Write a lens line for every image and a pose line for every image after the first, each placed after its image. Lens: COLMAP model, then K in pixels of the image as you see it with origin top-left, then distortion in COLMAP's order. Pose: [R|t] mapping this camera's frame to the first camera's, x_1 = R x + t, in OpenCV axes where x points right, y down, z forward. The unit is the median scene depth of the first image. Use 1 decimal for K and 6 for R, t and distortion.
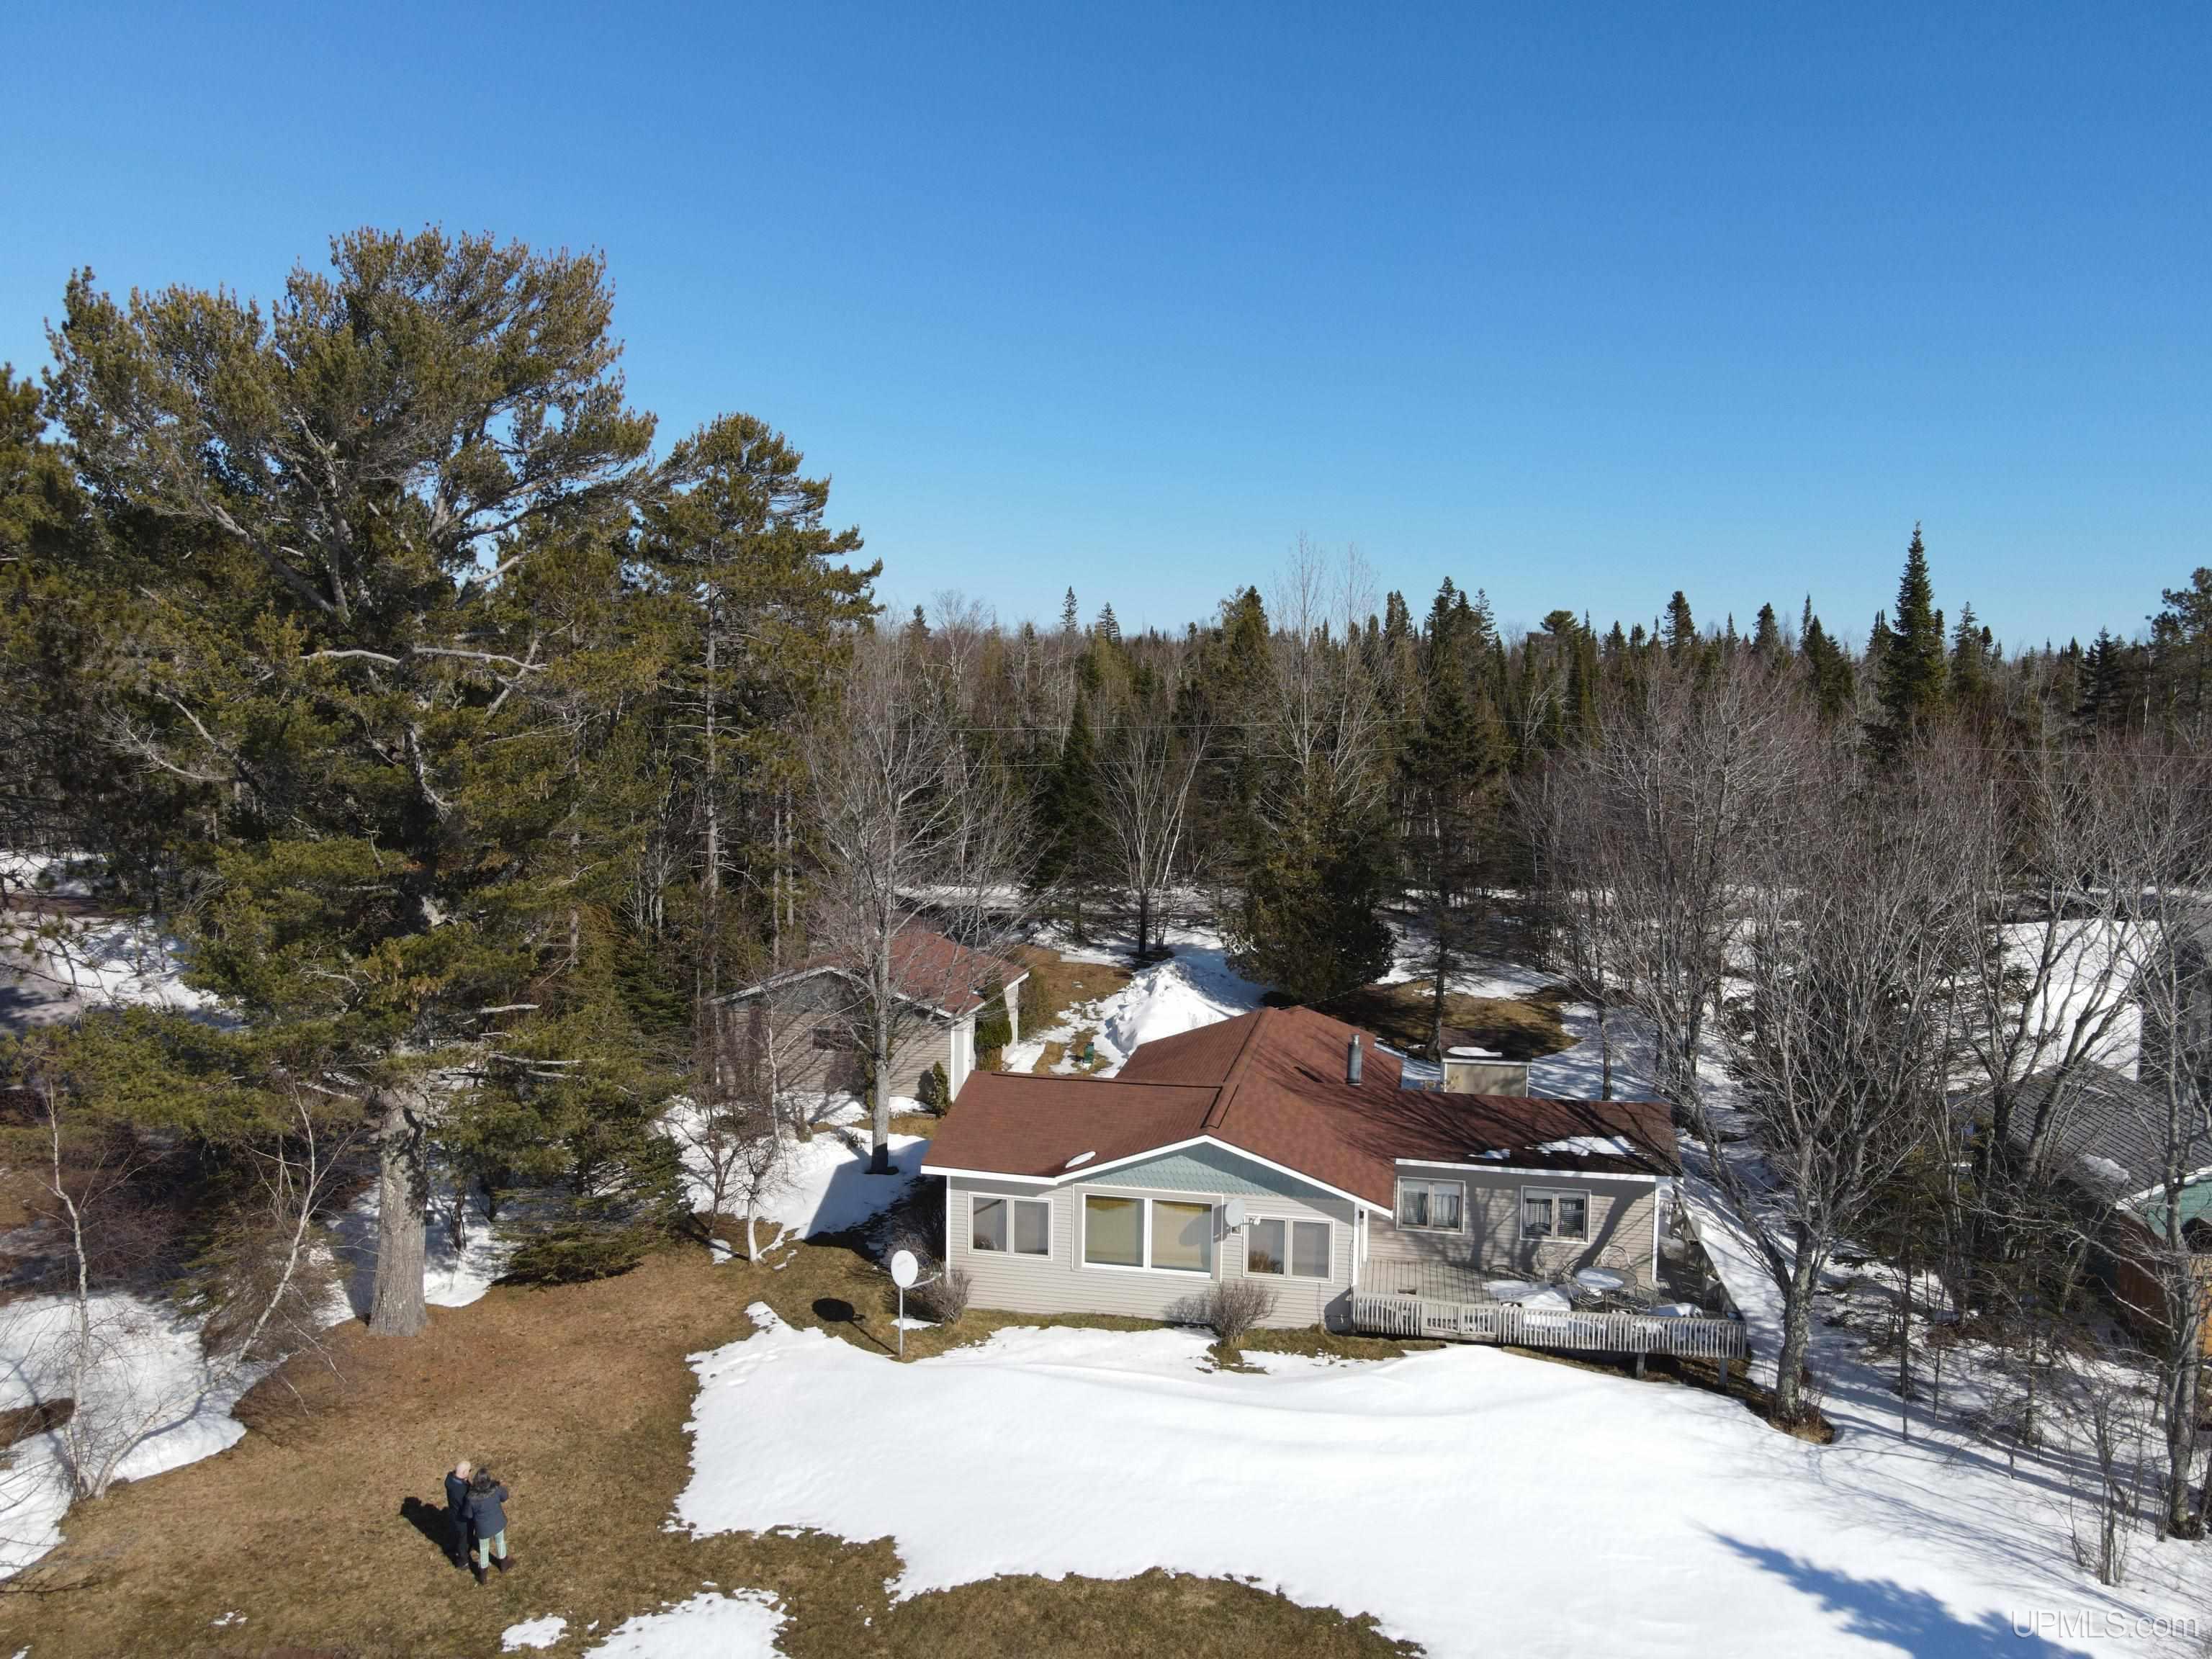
lens RADIAL K [[1625.6, 0, 1100.9], [0, 1625.6, 845.4], [0, 0, 1]] dist [0.003292, 0.020775]
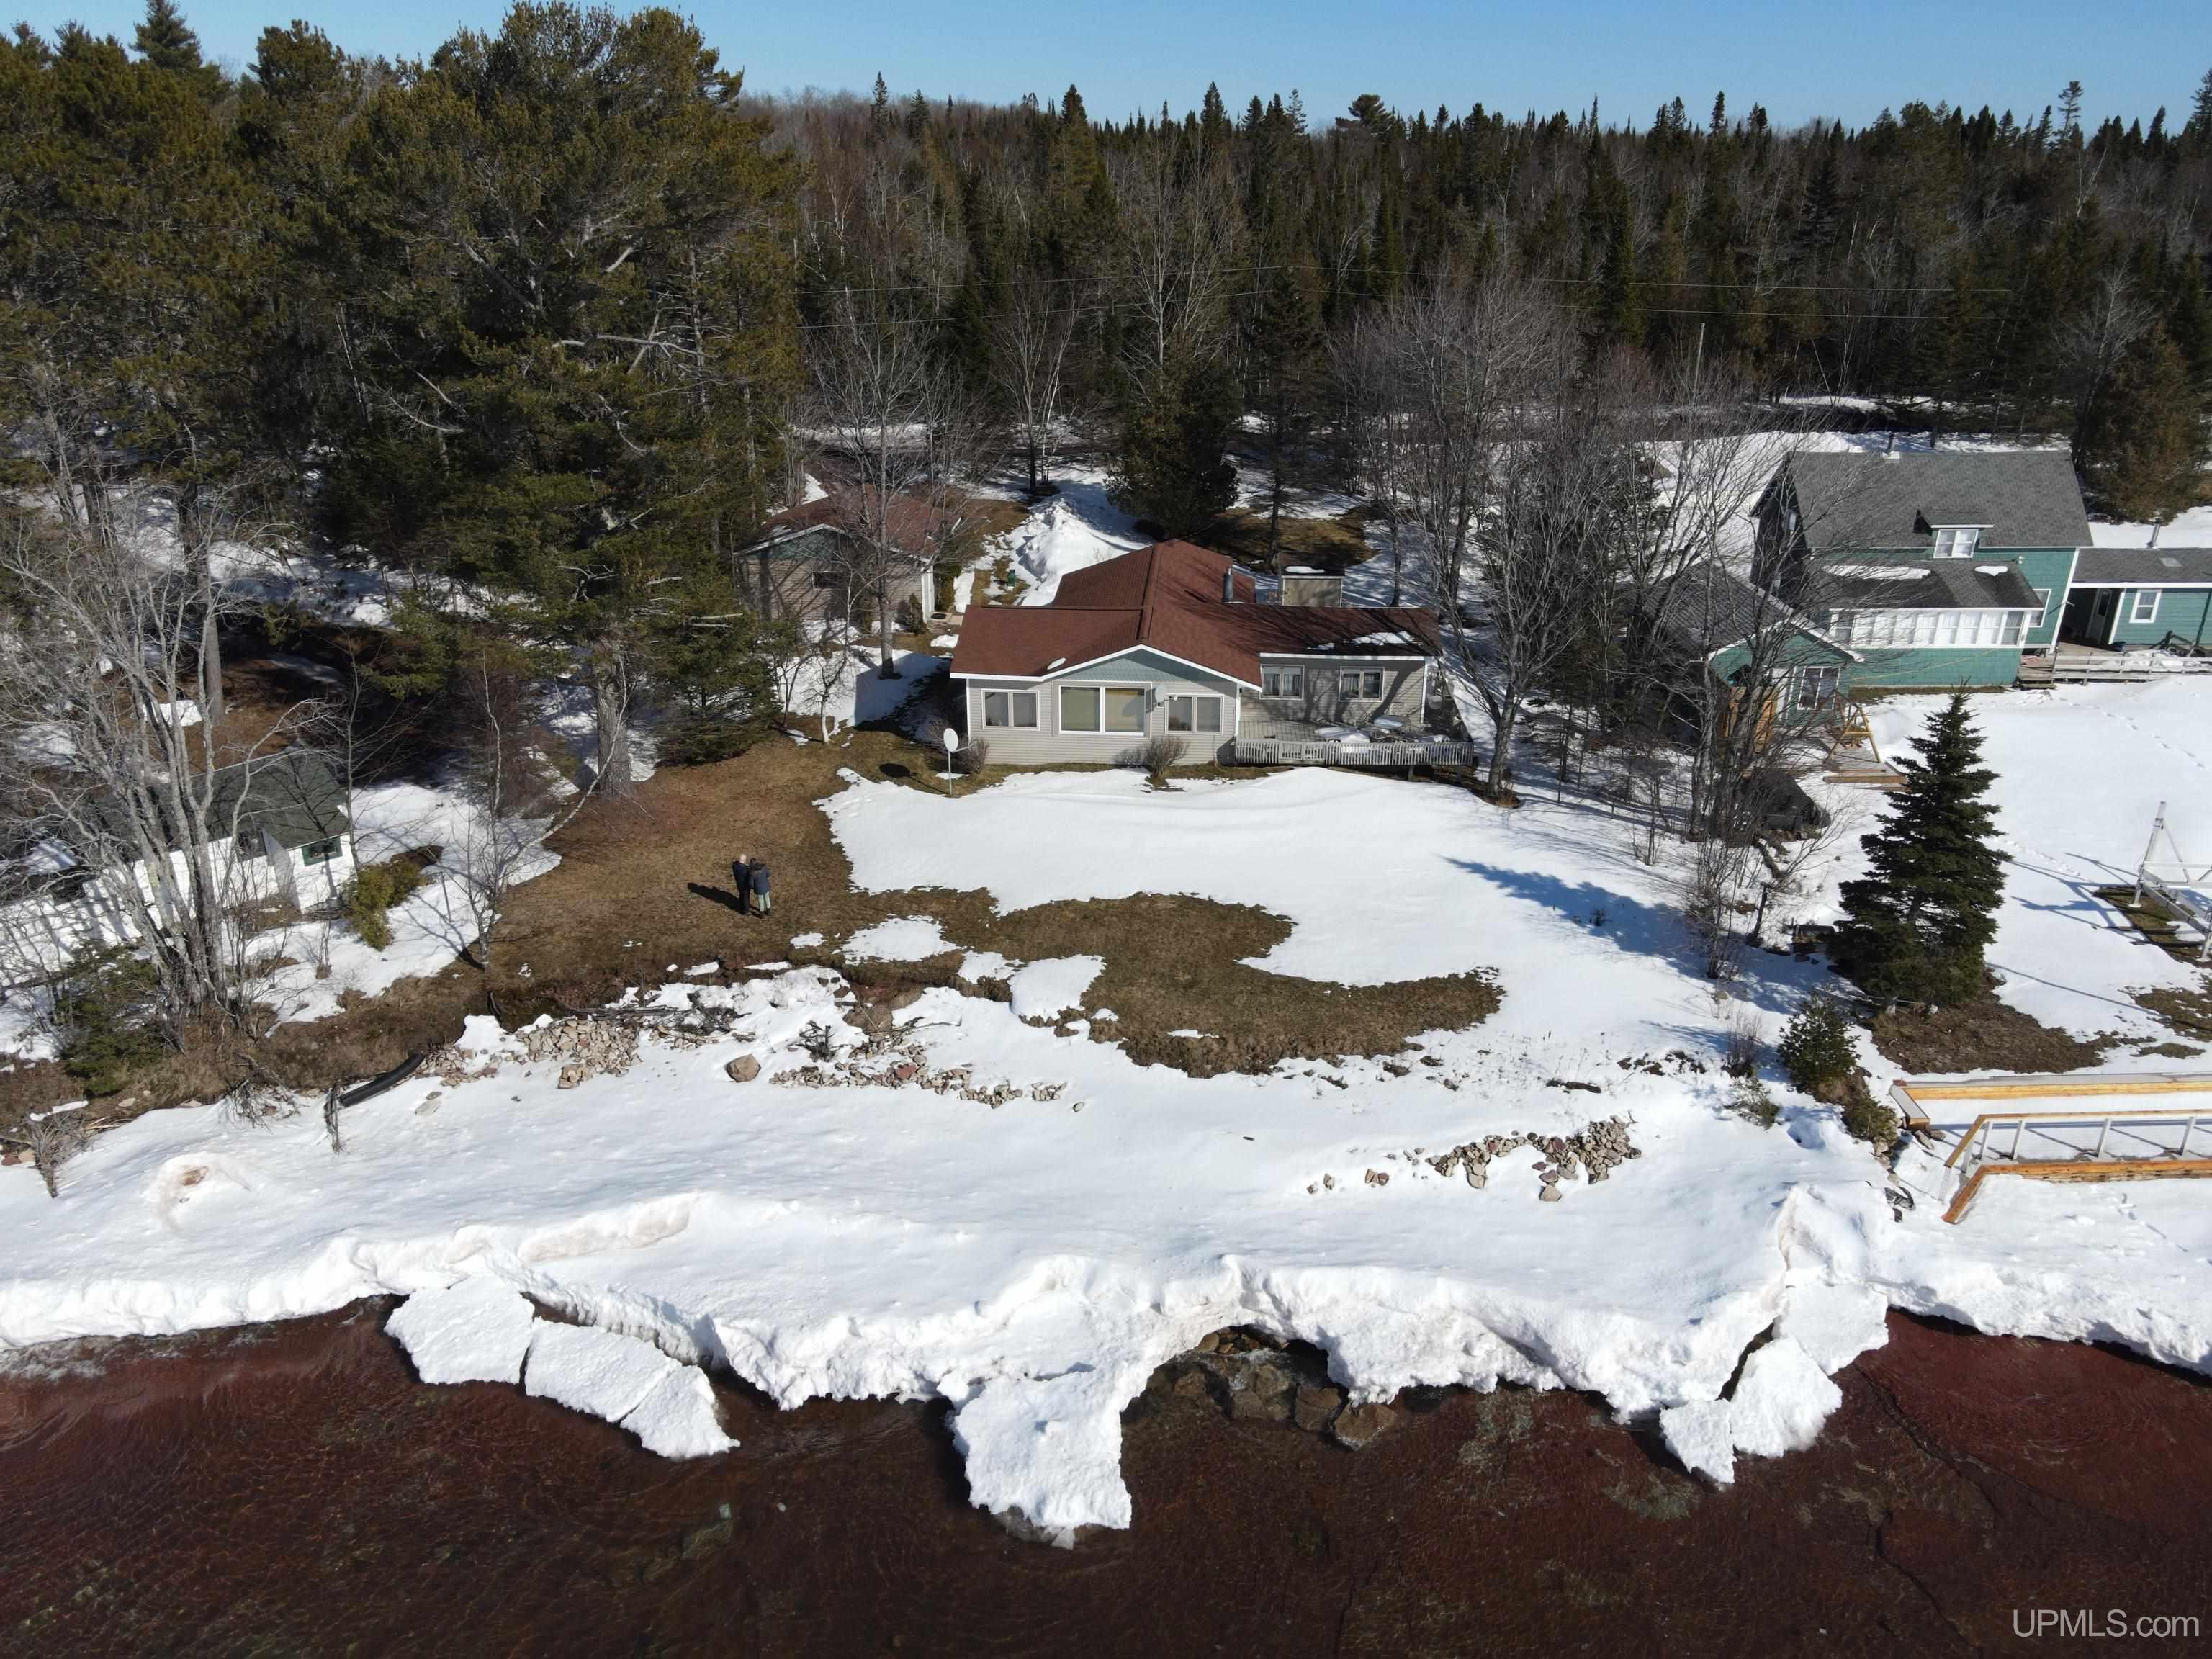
lens RADIAL K [[1625.6, 0, 1117.6], [0, 1625.6, 844.1], [0, 0, 1]] dist [0.003292, 0.020775]
pose [[0.990708, -0.061453, 0.121329, -0.145114], [0.020868, 0.950219, 0.310884, -0.112604], [-0.134394, -0.305463, 0.942672, -0.466869]]
